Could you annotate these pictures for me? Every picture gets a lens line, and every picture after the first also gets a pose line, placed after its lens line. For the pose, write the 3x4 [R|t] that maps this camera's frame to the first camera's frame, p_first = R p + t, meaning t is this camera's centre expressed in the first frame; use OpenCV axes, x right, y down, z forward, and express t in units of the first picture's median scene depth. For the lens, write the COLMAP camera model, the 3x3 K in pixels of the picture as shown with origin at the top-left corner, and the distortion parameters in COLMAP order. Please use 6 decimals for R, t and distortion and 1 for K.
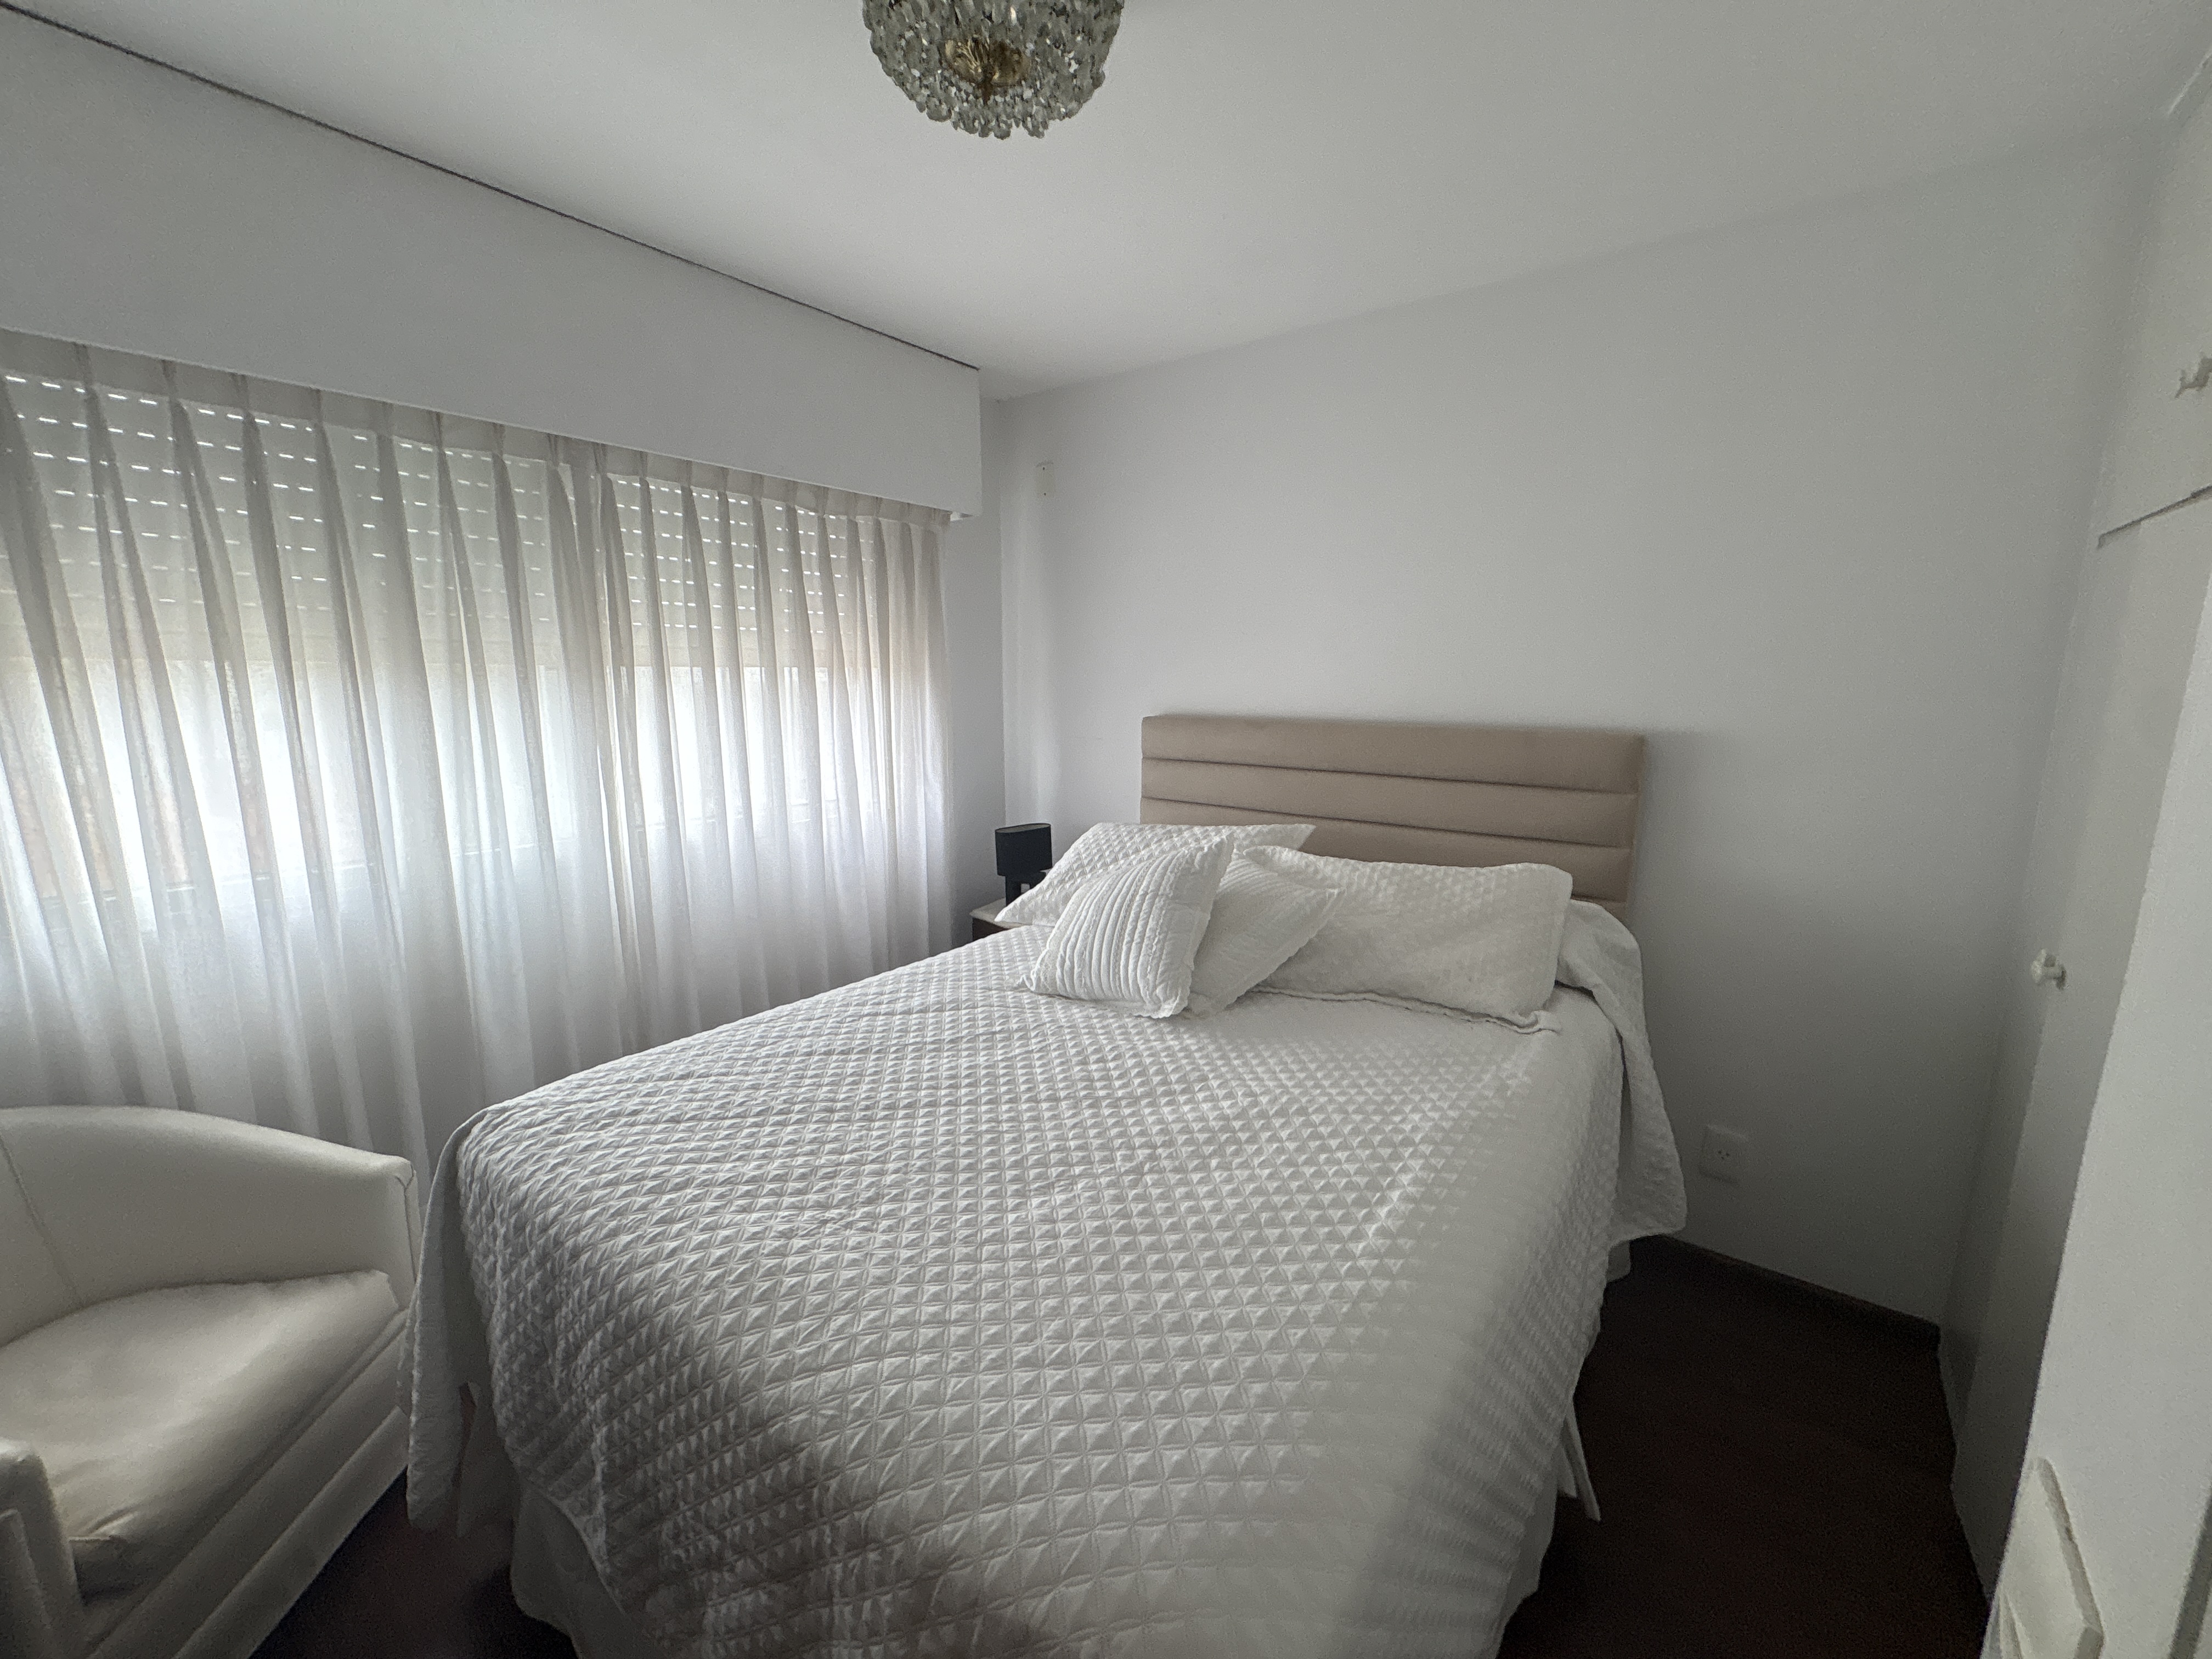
lens RADIAL K [[886.3, 0, 1095.3], [0, 886.3, 829.3], [0, 0, 1]] dist [-0.002248, 0.000340]
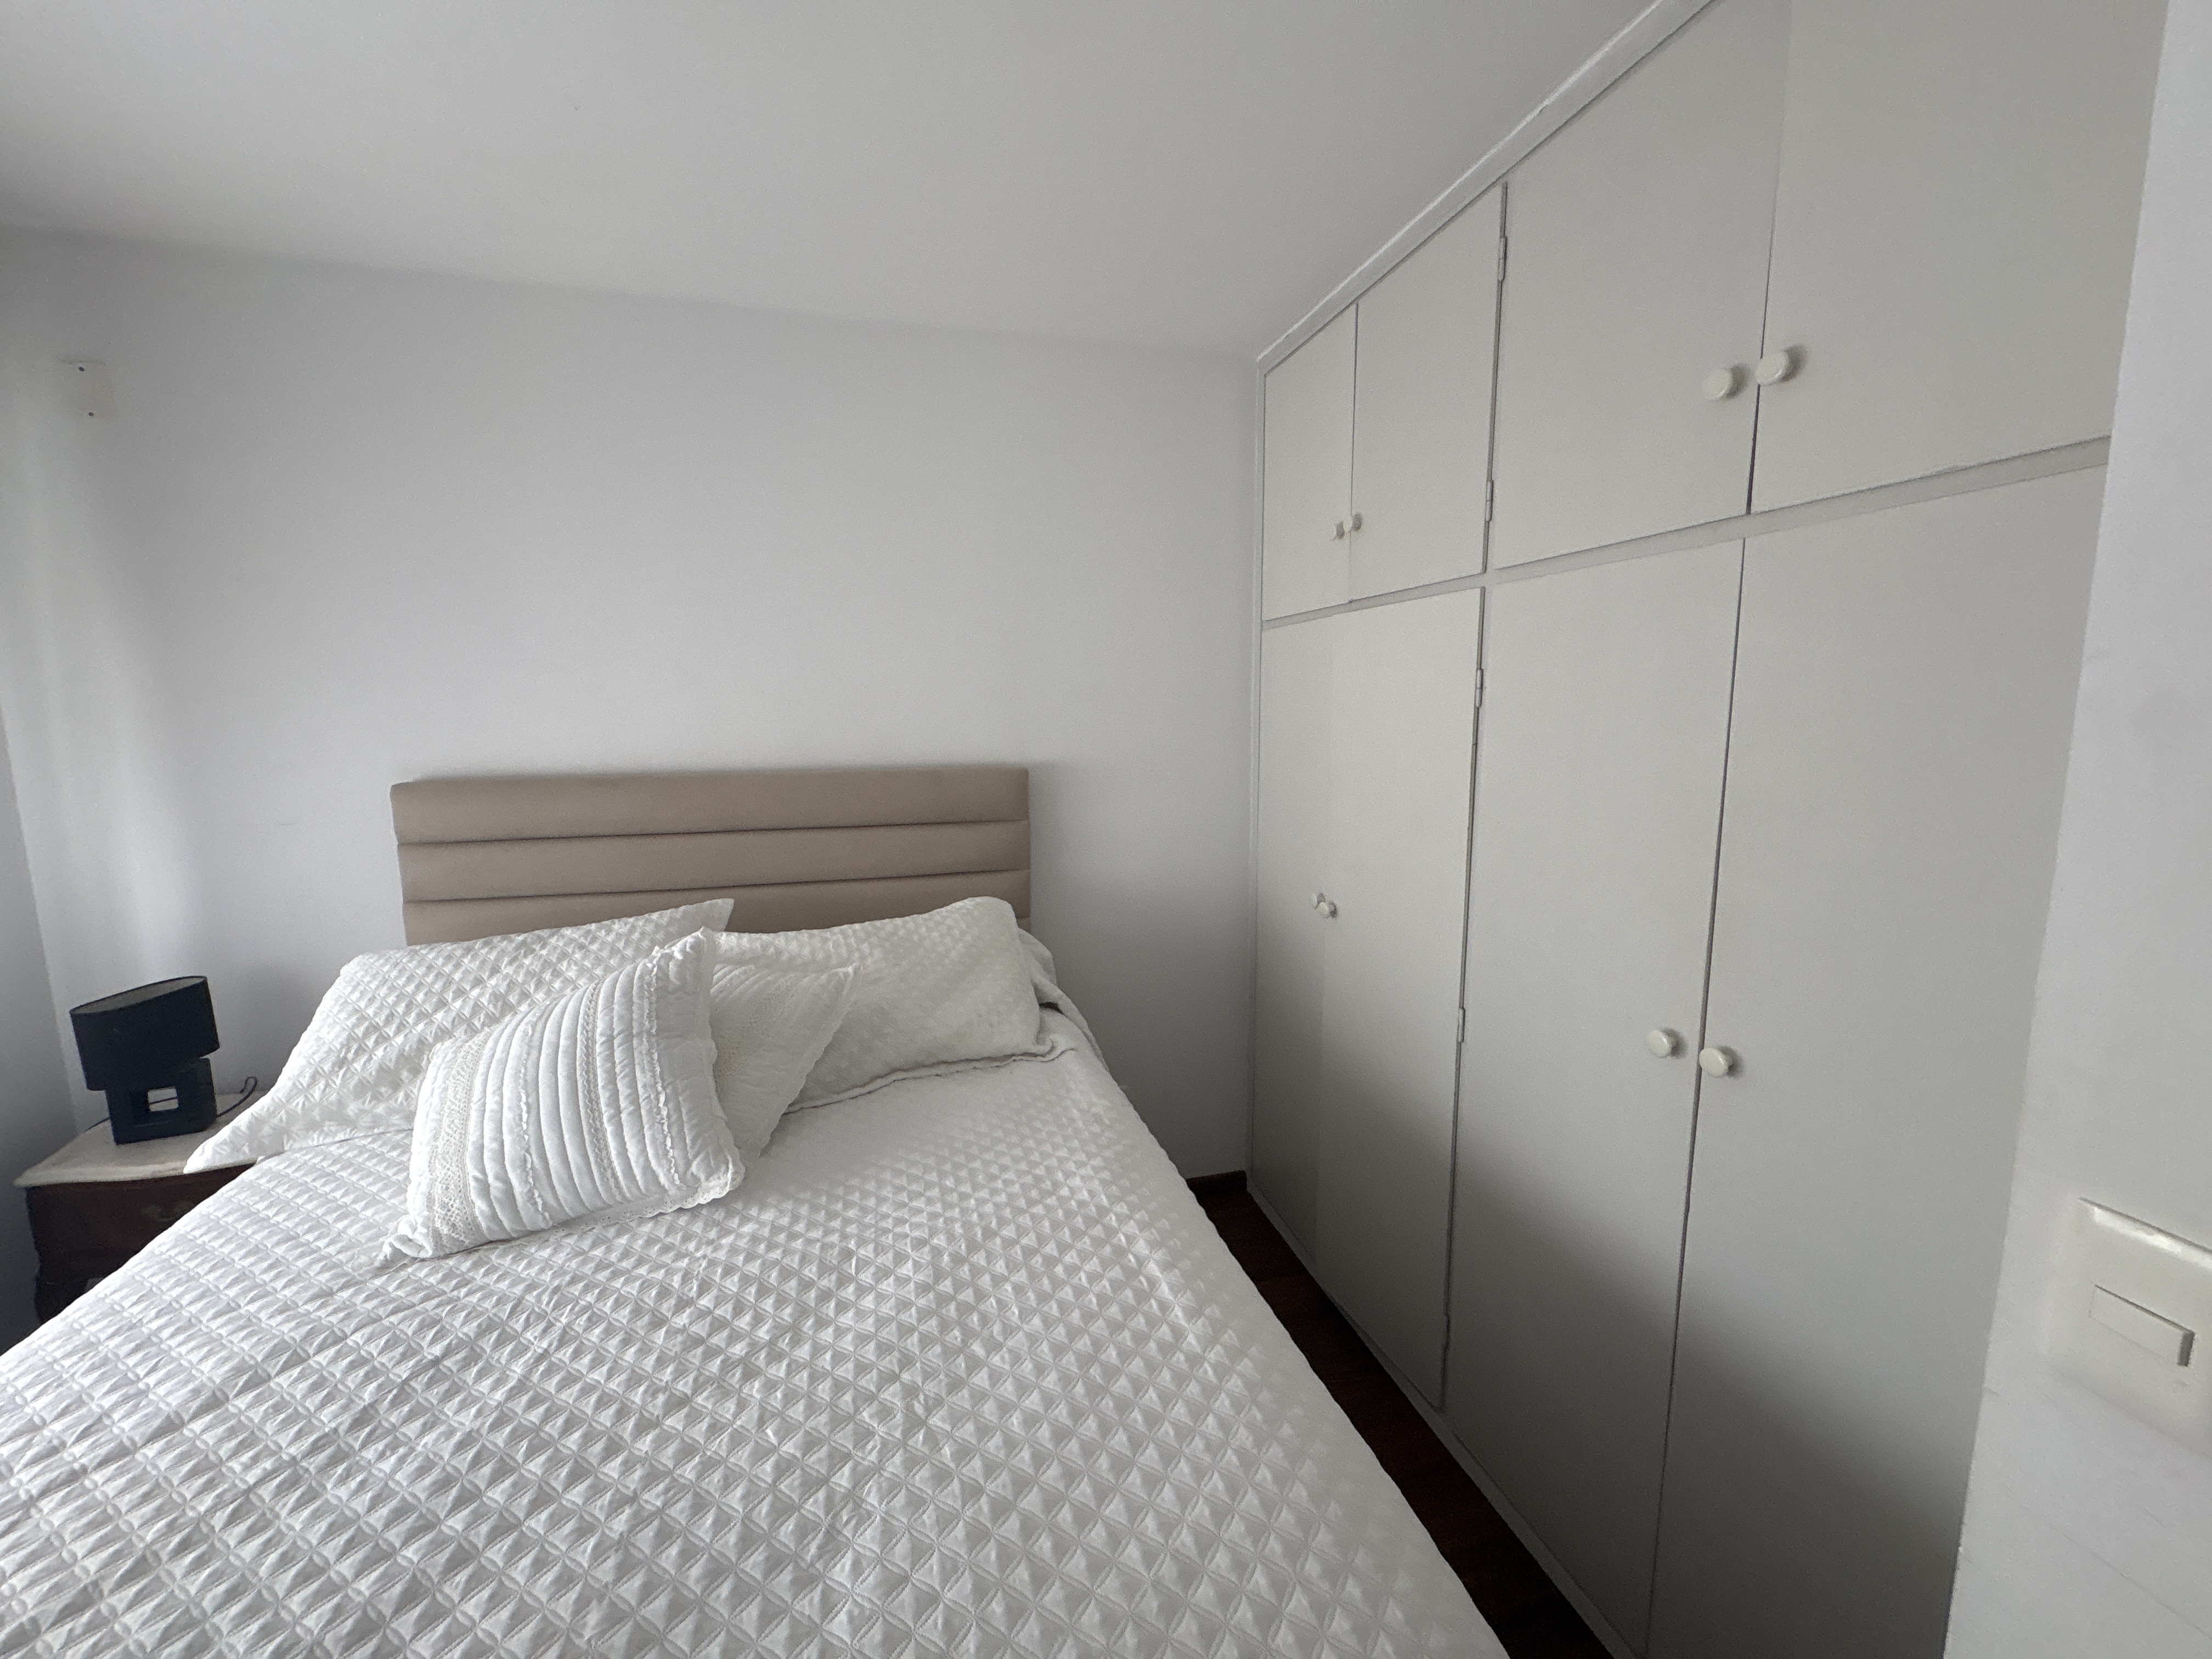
lens RADIAL K [[886.3, 0, 1095.3], [0, 886.3, 829.3], [0, 0, 1]] dist [-0.002248, 0.000340]
pose [[0.601170, -0.112847, 0.791113, -0.253358], [0.146972, 0.988705, 0.029348, -0.055110], [-0.785490, 0.098628, 0.610965, 0.280393]]
